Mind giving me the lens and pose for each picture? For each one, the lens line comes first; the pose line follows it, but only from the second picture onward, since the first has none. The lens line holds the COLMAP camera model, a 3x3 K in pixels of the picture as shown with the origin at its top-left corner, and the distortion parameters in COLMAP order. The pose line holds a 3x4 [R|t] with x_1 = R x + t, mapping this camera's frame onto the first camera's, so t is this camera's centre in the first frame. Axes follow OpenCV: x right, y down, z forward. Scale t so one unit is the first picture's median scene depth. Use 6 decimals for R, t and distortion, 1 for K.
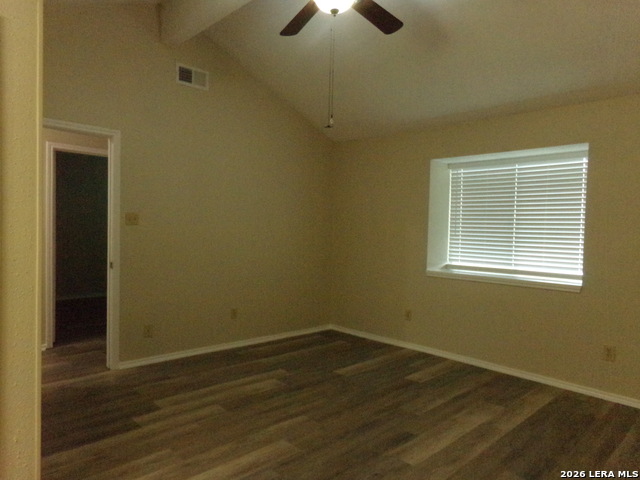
lens RADIAL K [[430.9, 0, 316.8], [0, 430.9, 244.8], [0, 0, 1]] dist [-0.040407, 0.071224]
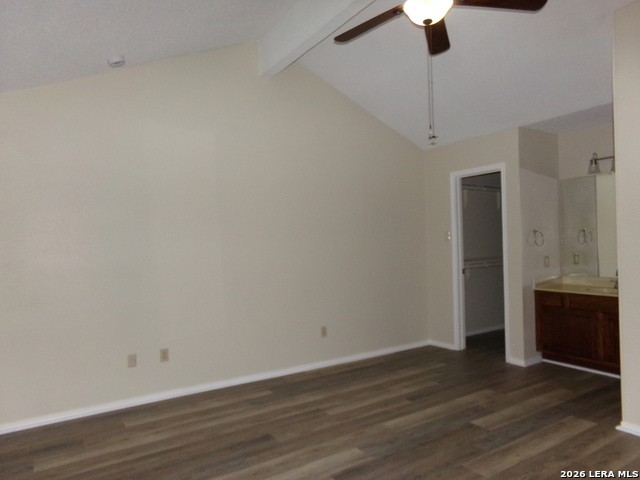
lens RADIAL K [[430.9, 0, 316.8], [0, 430.9, 244.8], [0, 0, 1]] dist [-0.040407, 0.071224]
pose [[-0.979298, 0.000967, 0.202423, 0.072834], [0.009313, 0.999145, 0.040285, -0.056660], [-0.202211, 0.041336, -0.978469, 1.619915]]
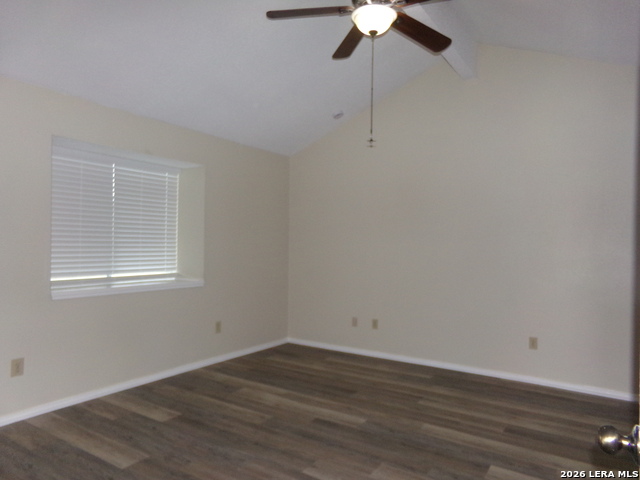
lens RADIAL K [[430.9, 0, 316.8], [0, 430.9, 244.8], [0, 0, 1]] dist [-0.040407, 0.071224]
pose [[-0.213113, -0.026227, 0.976675, -0.767632], [0.016795, 0.999394, 0.030502, -0.046241], [-0.976883, 0.022903, -0.212544, 1.082002]]
